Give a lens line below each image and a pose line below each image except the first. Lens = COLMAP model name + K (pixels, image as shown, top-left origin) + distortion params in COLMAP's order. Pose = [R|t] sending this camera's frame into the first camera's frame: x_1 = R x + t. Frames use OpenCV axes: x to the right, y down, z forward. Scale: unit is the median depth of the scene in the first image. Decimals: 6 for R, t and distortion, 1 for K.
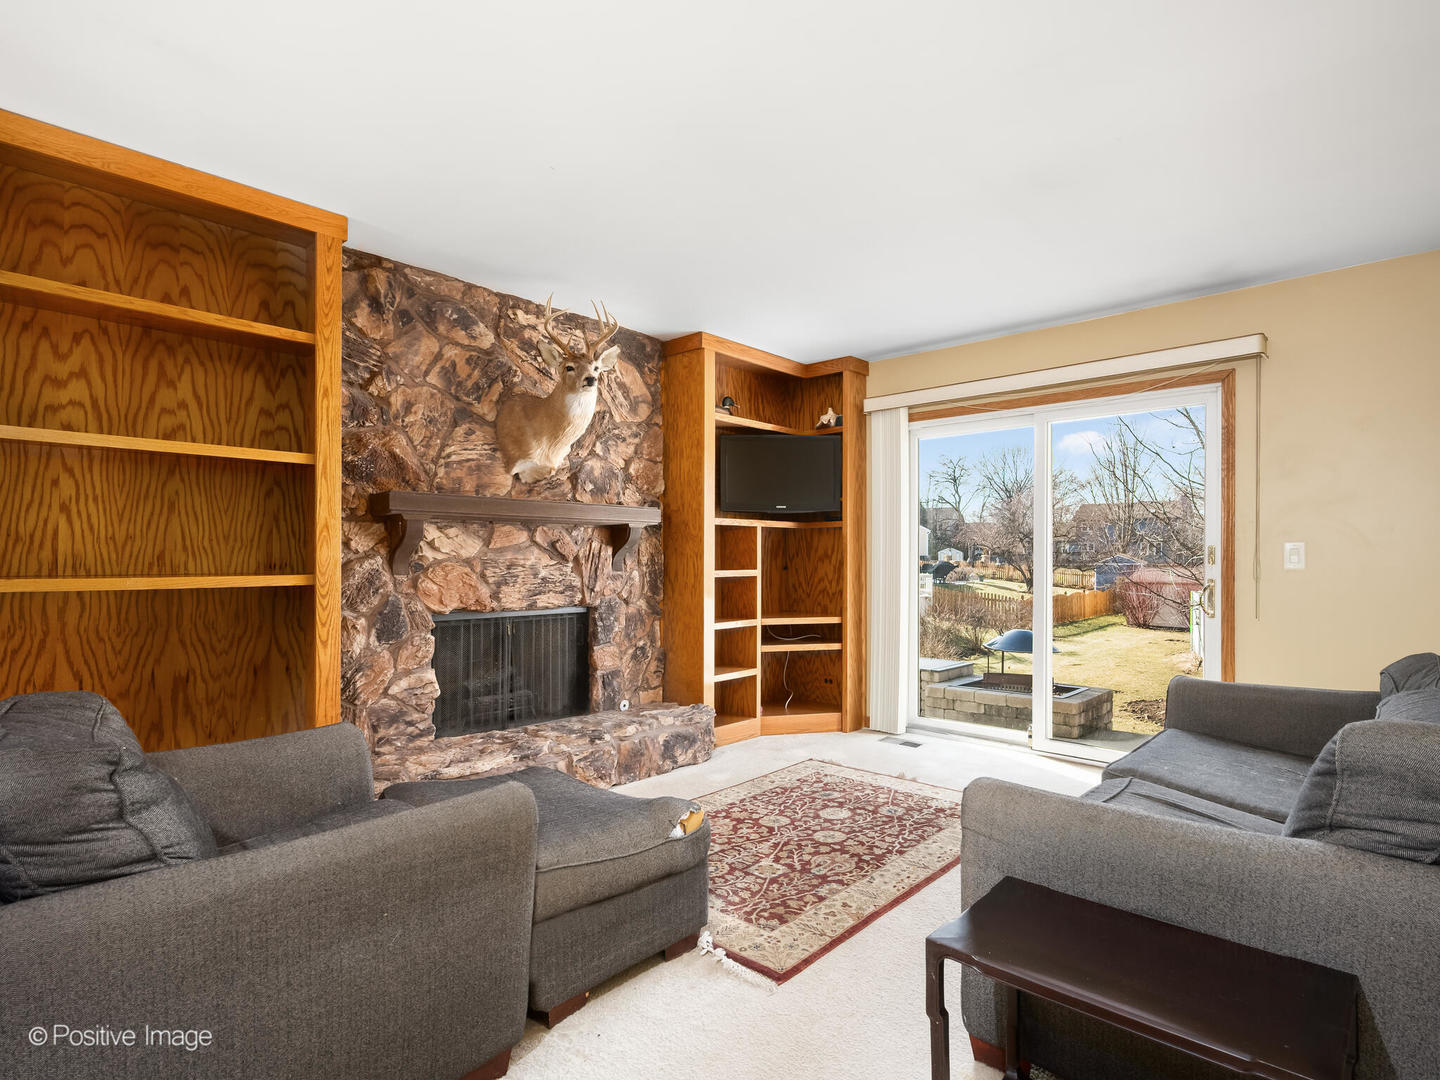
lens RADIAL K [[732.8, 0, 728.2], [0, 732.8, 558.1], [0, 0, 1]] dist [-0.000293, 0.000880]
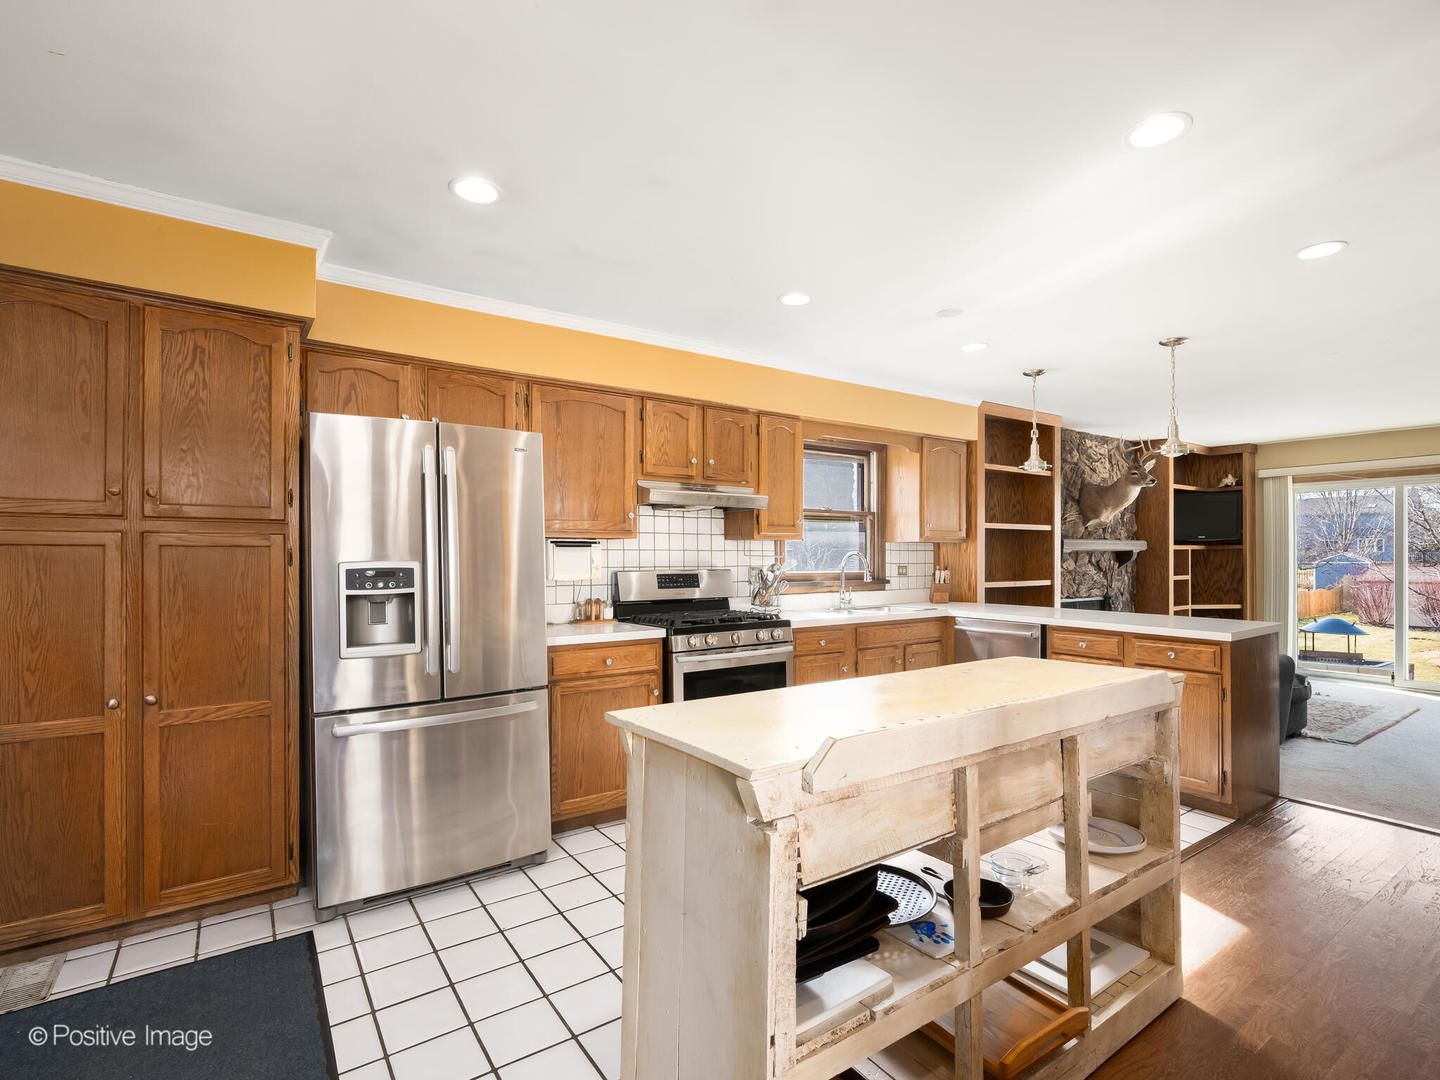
lens RADIAL K [[684.8, 0, 729.0], [0, 684.8, 560.3], [0, 0, 1]] dist [0.001648, 0.000120]
pose [[0.976188, -0.003837, -0.216890, -0.812202], [0.004854, 0.999980, 0.004159, -0.037973], [0.216870, -0.005112, 0.976187, -0.938164]]
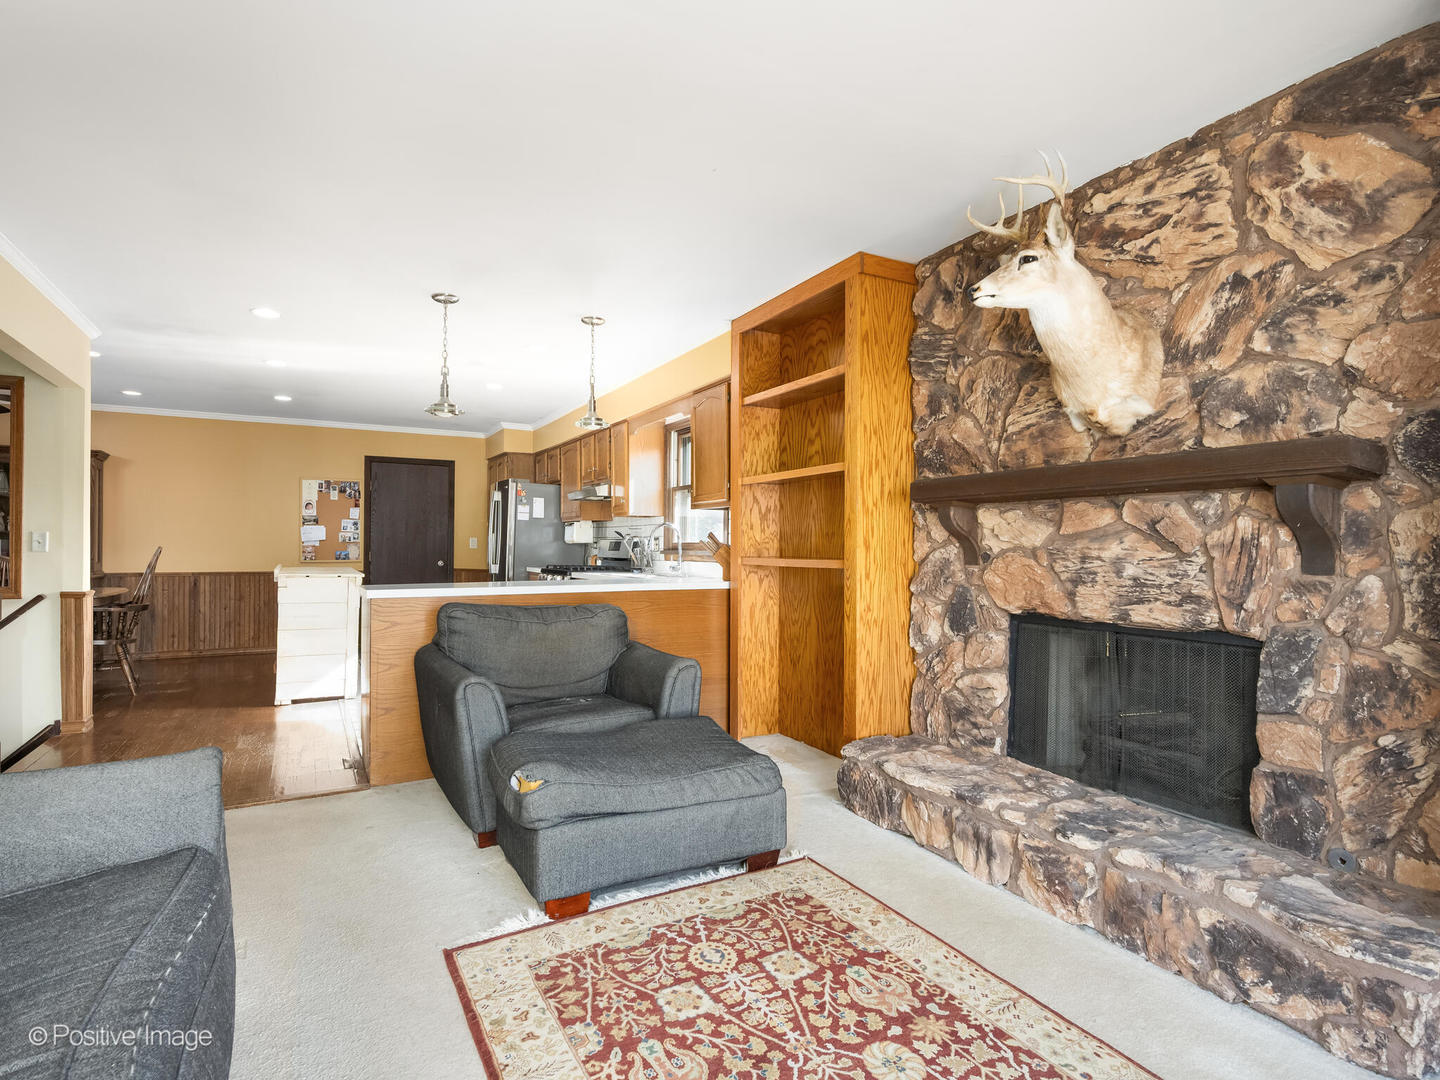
lens RADIAL K [[732.8, 0, 724.9], [0, 732.8, 543.3], [0, 0, 1]] dist [-0.000293, 0.000880]
pose [[-0.295998, -0.008295, -0.955153, 0.494685], [-0.005836, 0.999959, -0.006876, 0.002808], [0.955171, 0.003539, -0.296034, 0.877305]]
